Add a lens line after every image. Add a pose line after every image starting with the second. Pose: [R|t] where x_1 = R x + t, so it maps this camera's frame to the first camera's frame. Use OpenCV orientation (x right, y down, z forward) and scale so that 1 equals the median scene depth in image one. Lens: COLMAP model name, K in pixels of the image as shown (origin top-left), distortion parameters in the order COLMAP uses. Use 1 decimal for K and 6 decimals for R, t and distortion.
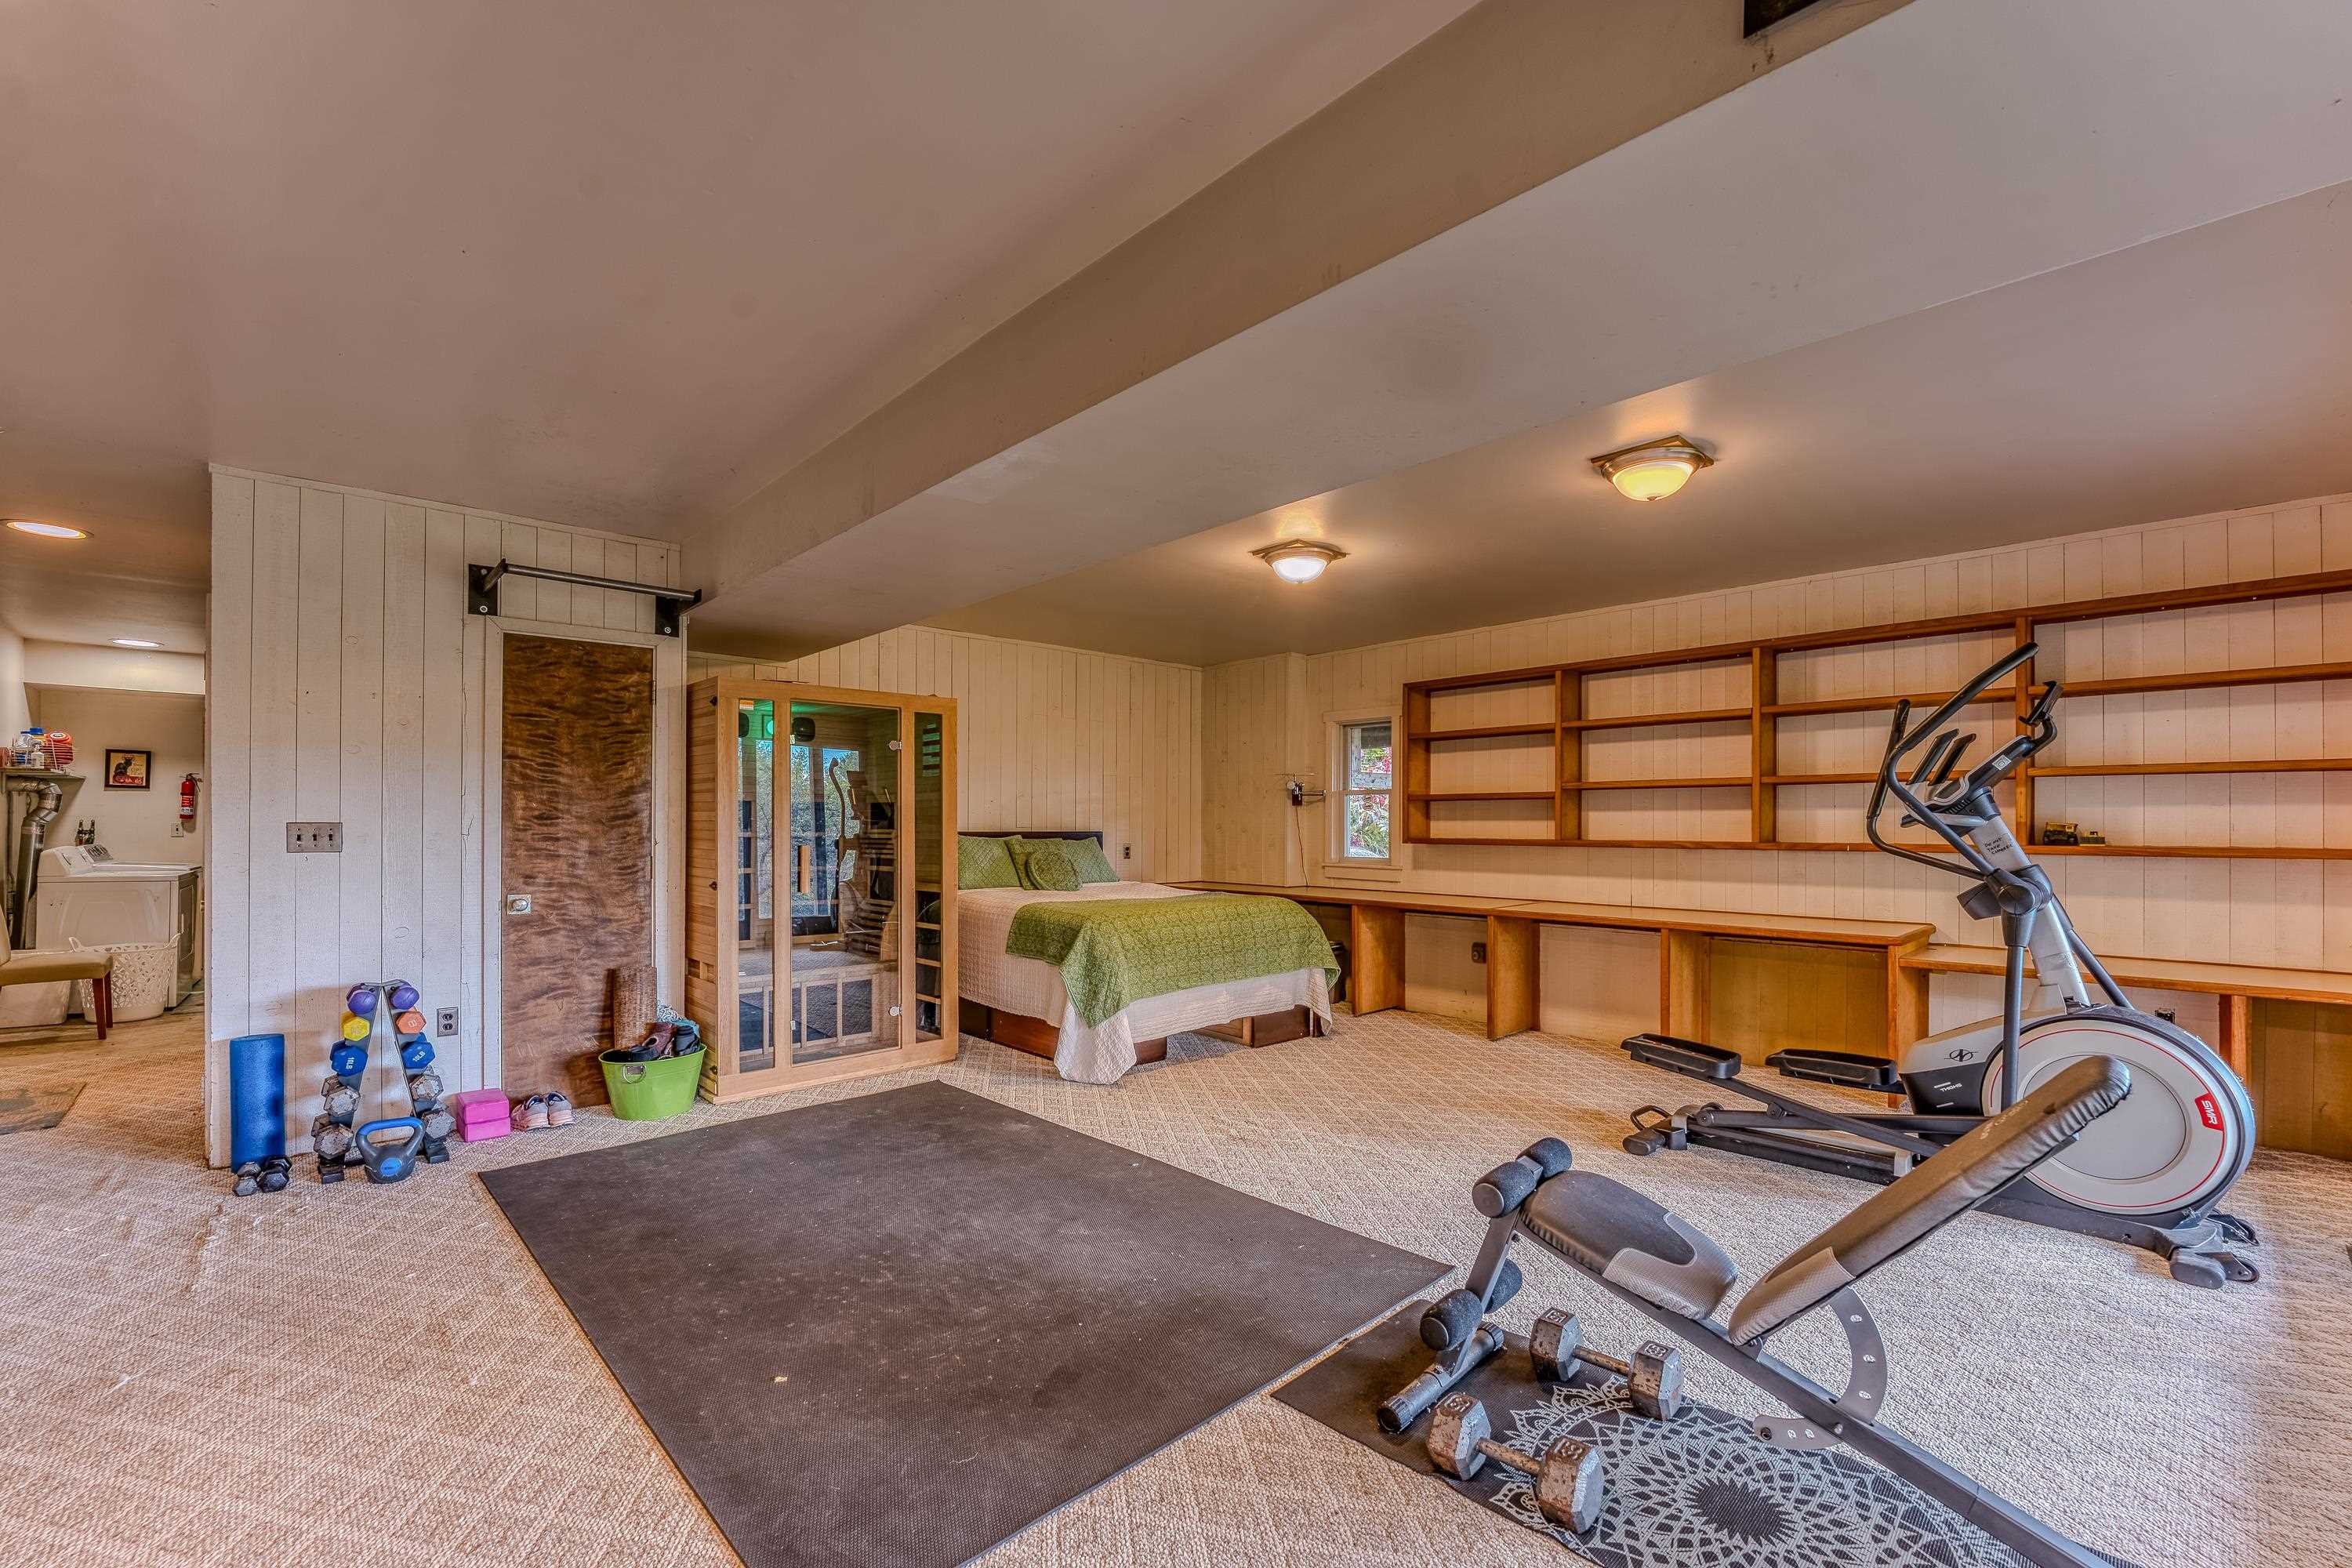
lens RADIAL K [[983.1, 0, 1188.6], [0, 983.1, 818.8], [0, 0, 1]] dist [-0.013495, -0.000368]
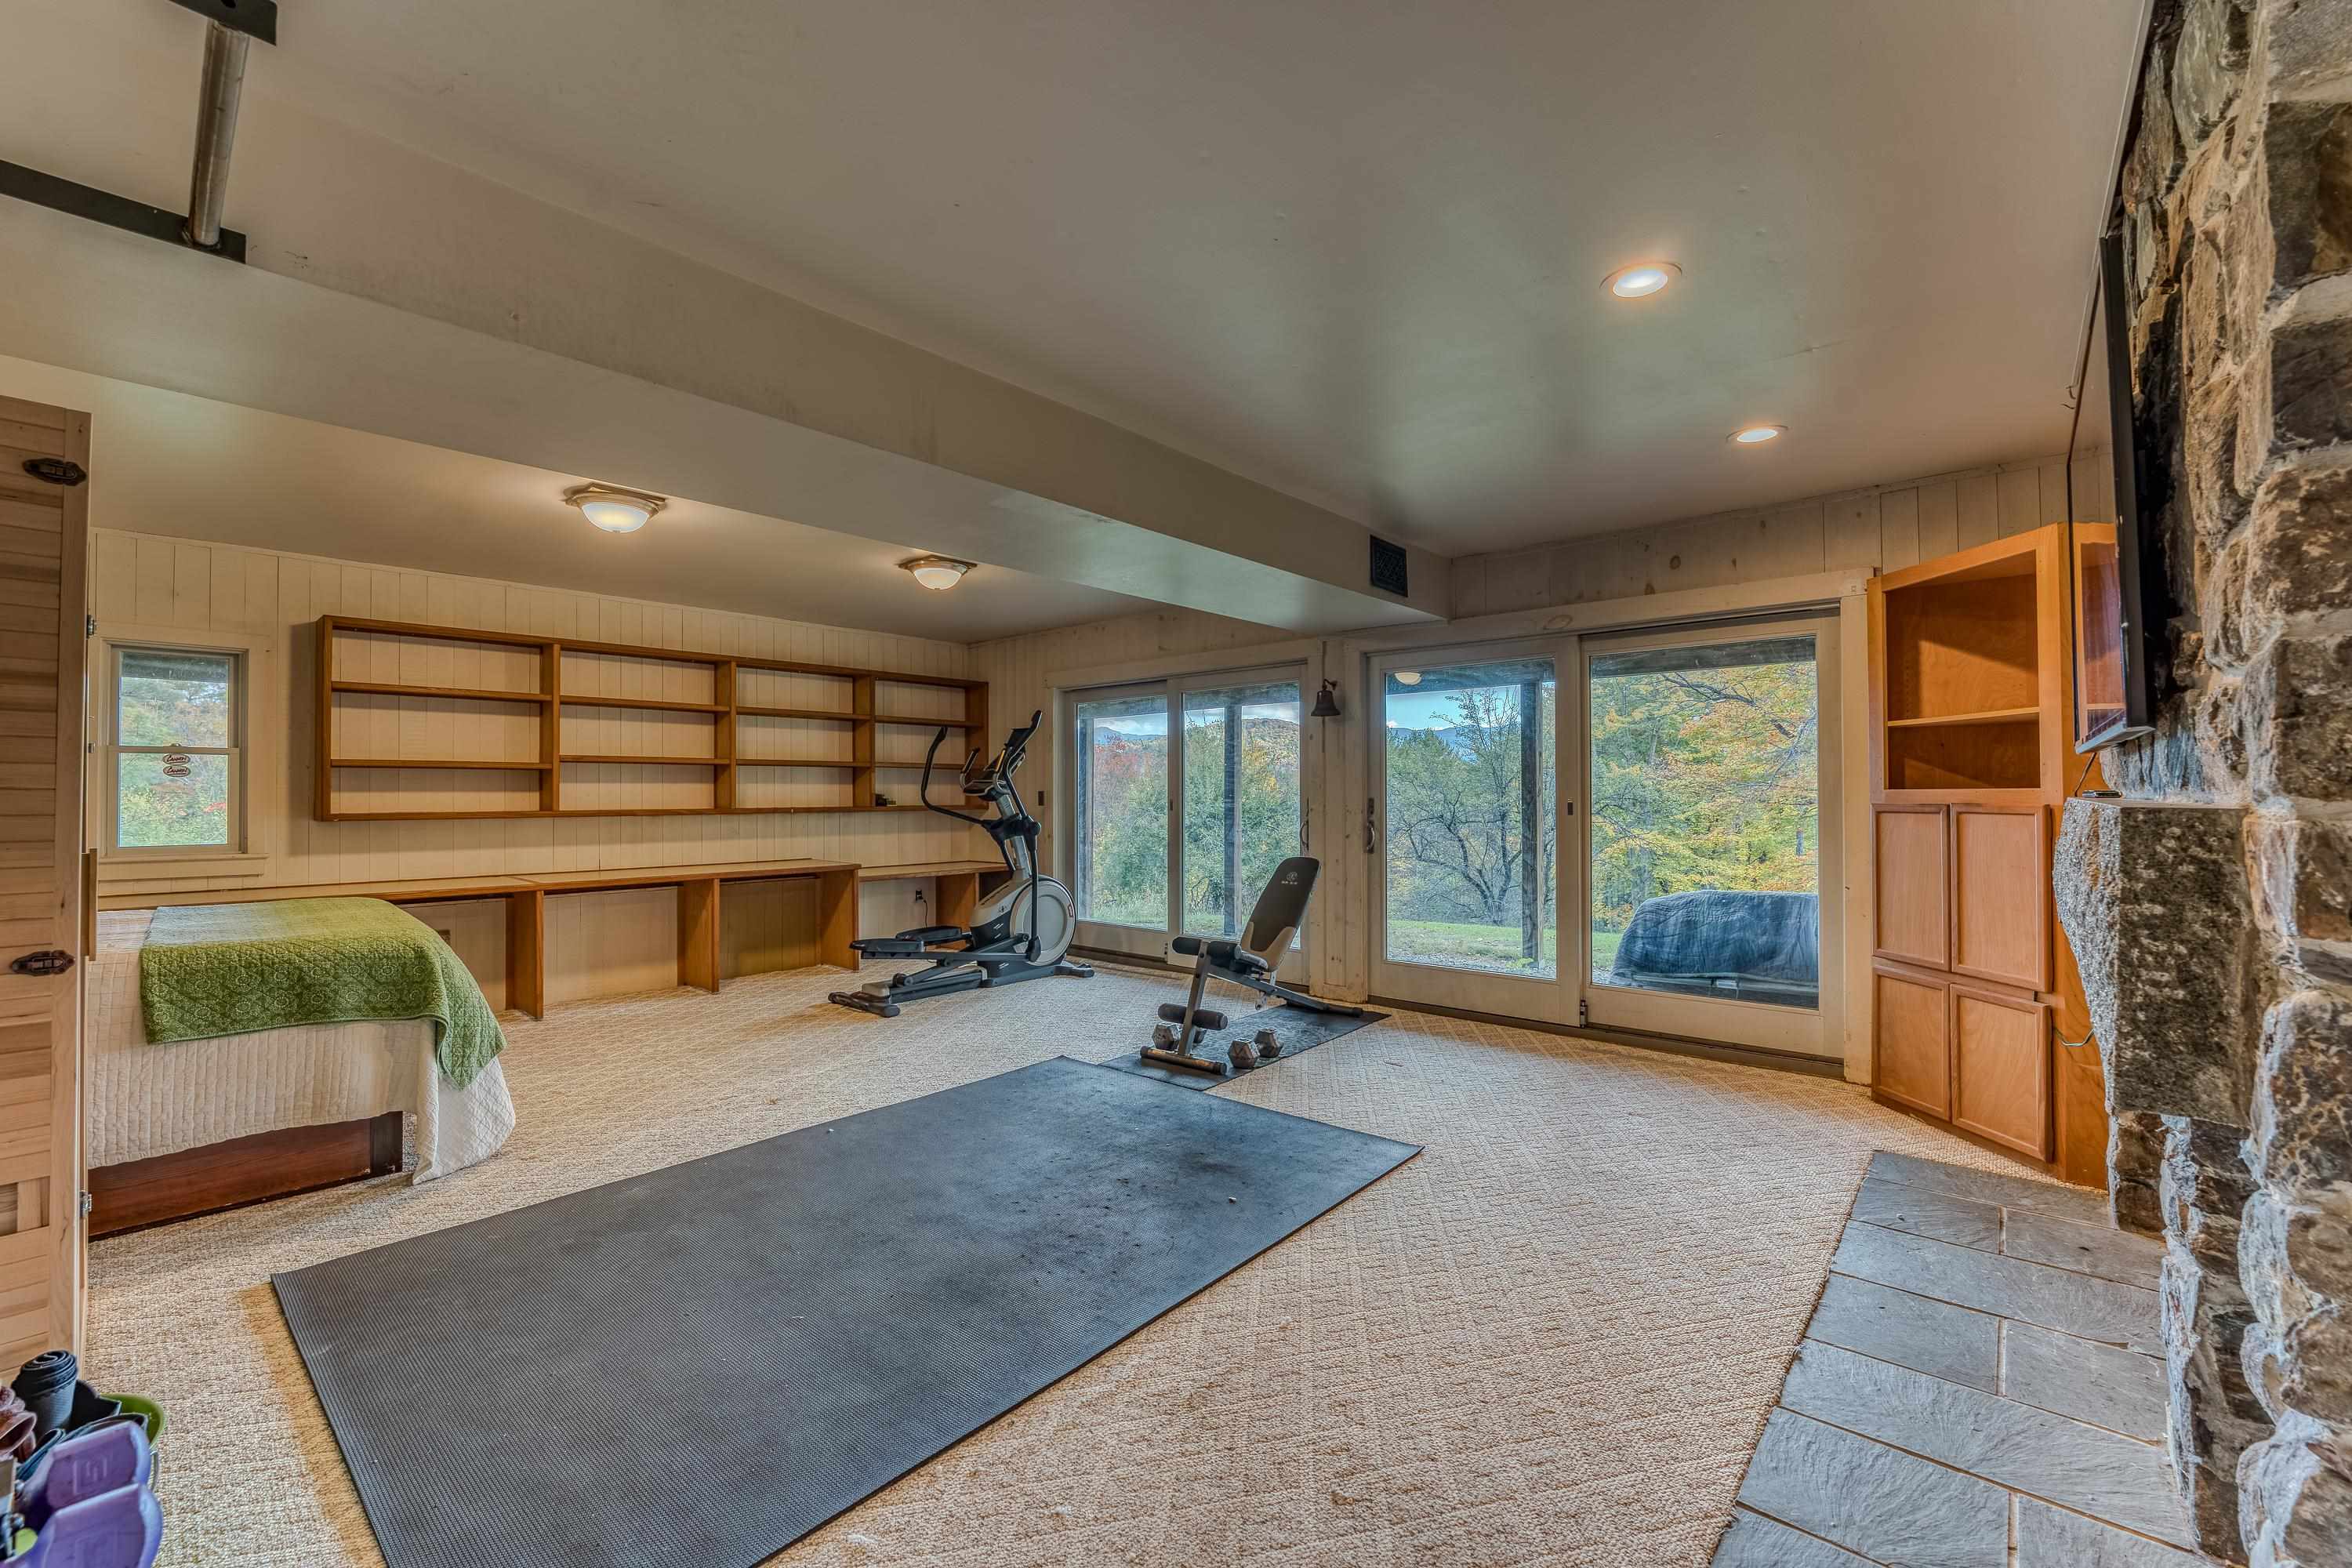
lens RADIAL K [[954.3, 0, 1169.4], [0, 954.3, 781.8], [0, 0, 1]] dist [-0.011337, -0.000192]
pose [[-0.077736, 0.011819, 0.996904, -0.889104], [0.002242, 0.999929, -0.011680, 0.006133], [-0.996971, 0.001327, -0.077757, 0.609554]]
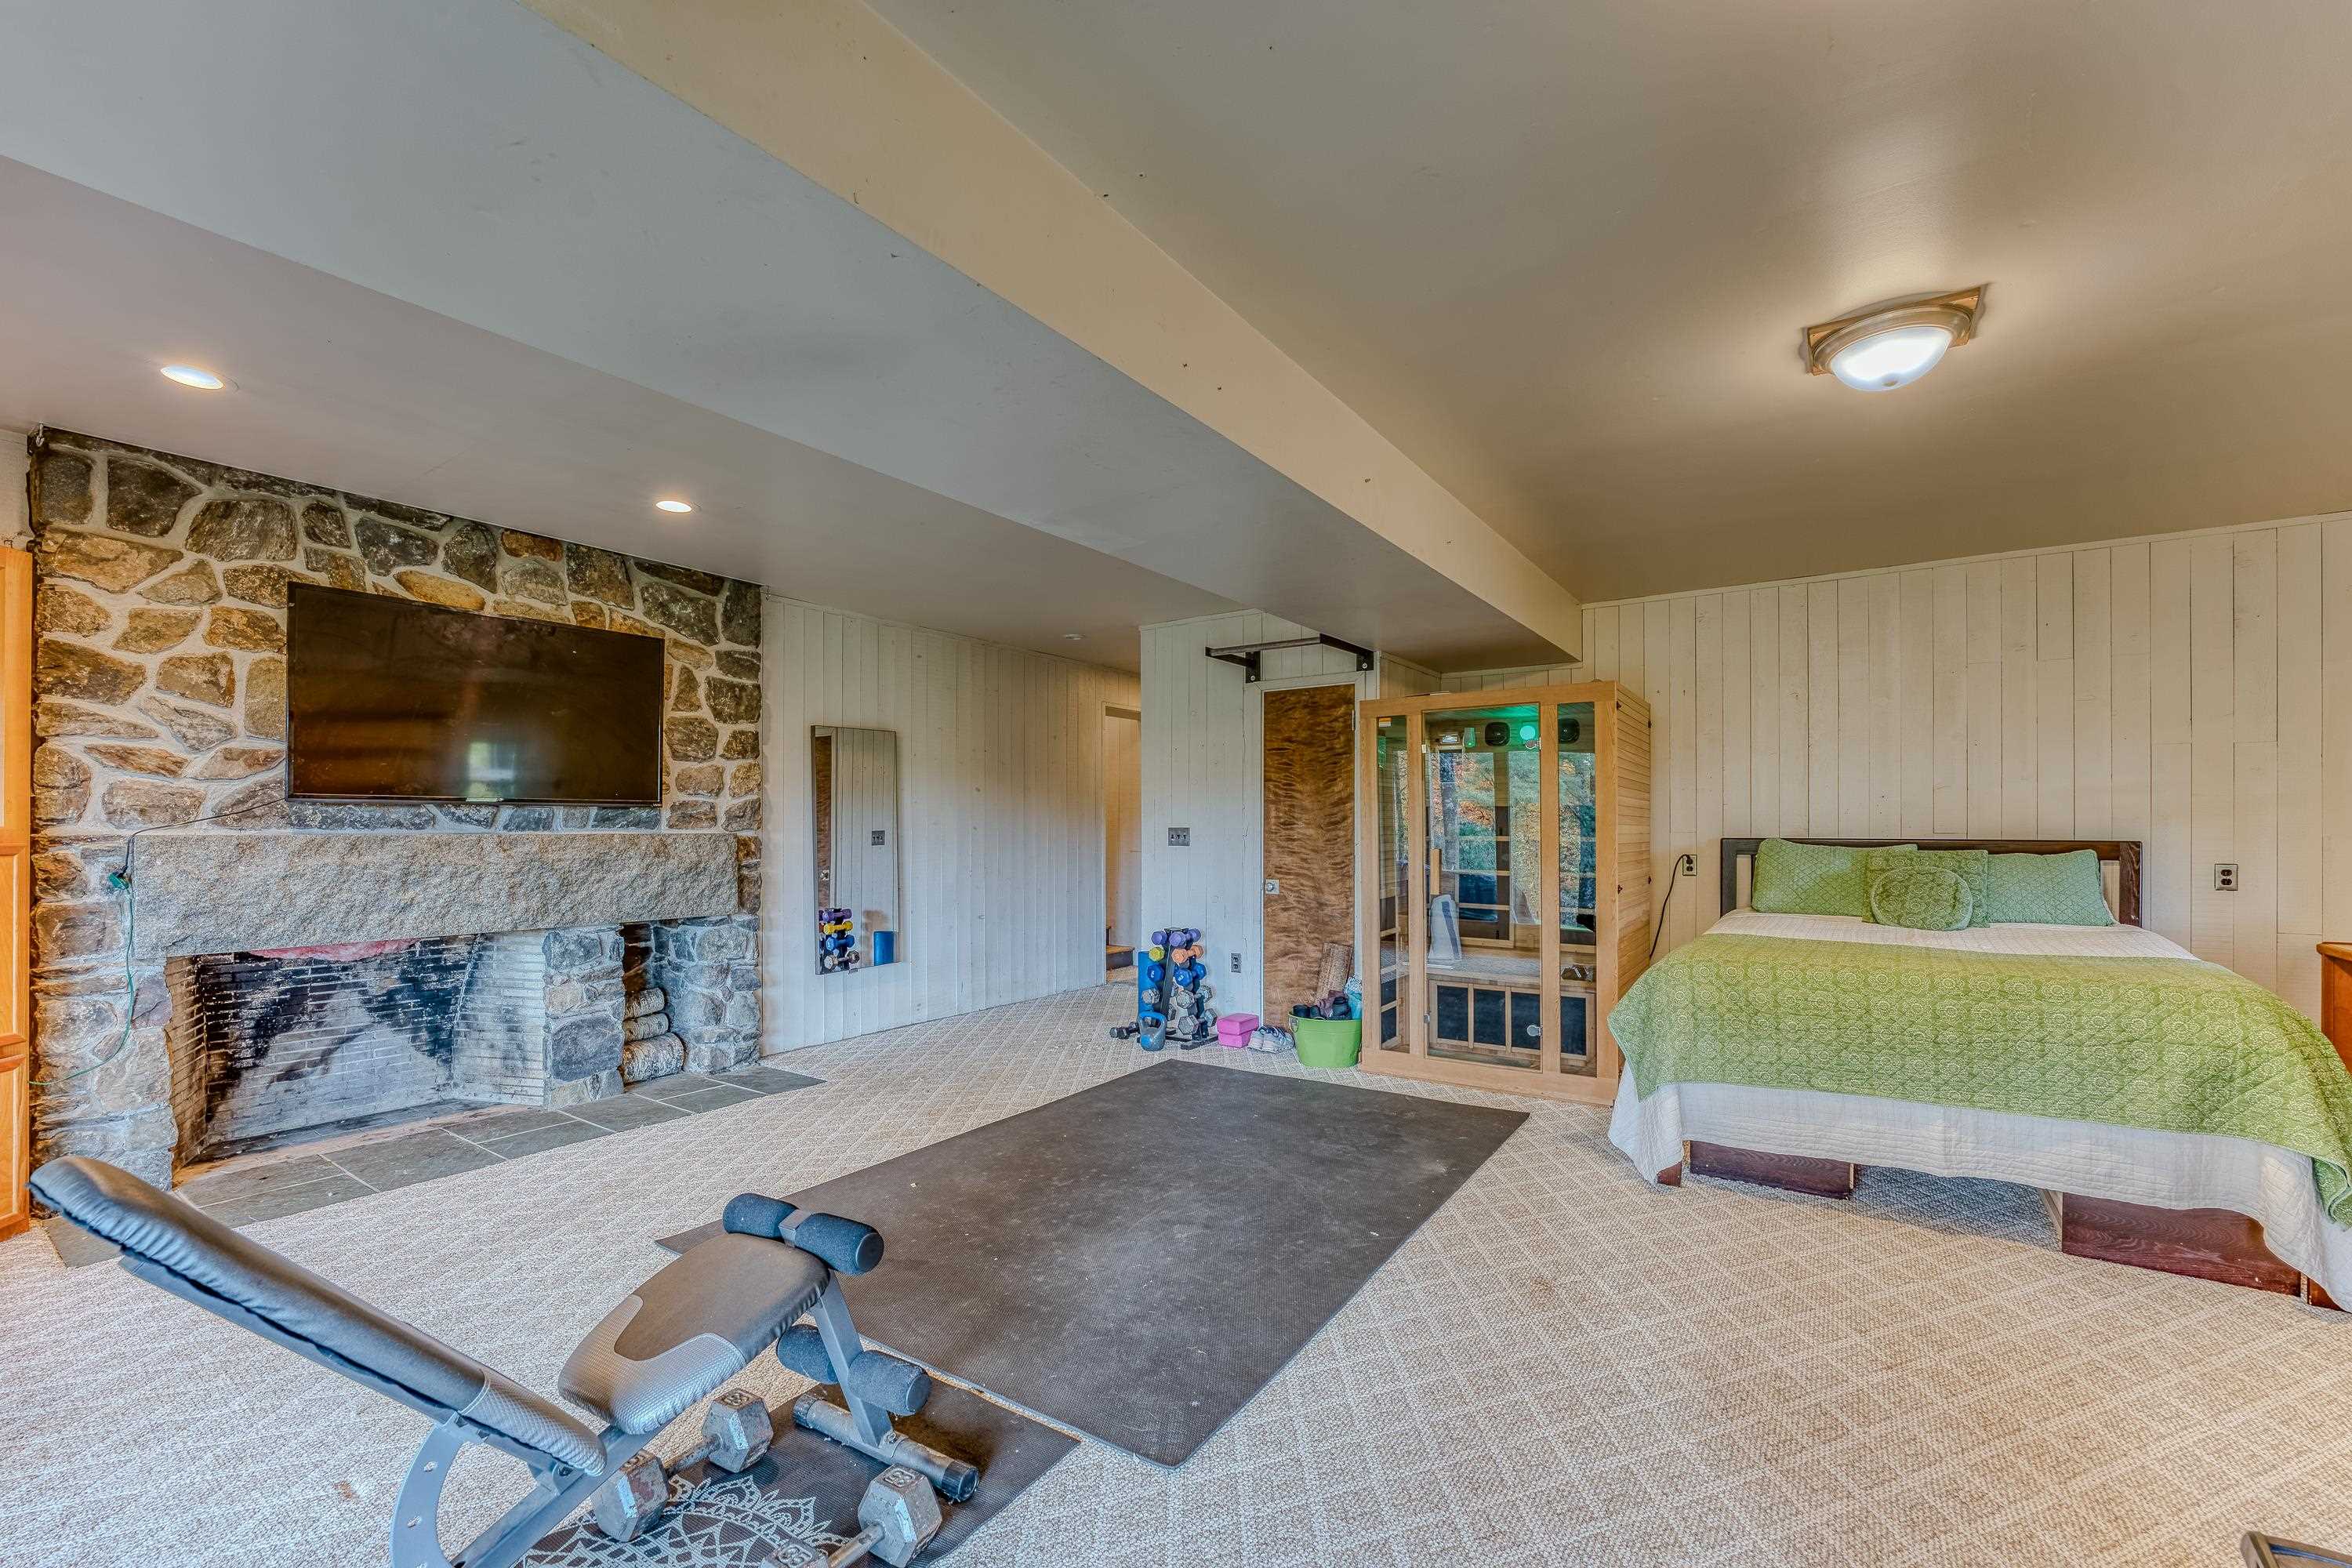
lens RADIAL K [[983.1, 0, 1188.6], [0, 983.1, 818.8], [0, 0, 1]] dist [-0.013495, -0.000368]
pose [[0.220057, -0.009101, -0.975444, 0.615906], [0.004840, 0.999954, -0.008238, 0.002391], [0.975475, -0.002909, 0.220091, 0.553579]]
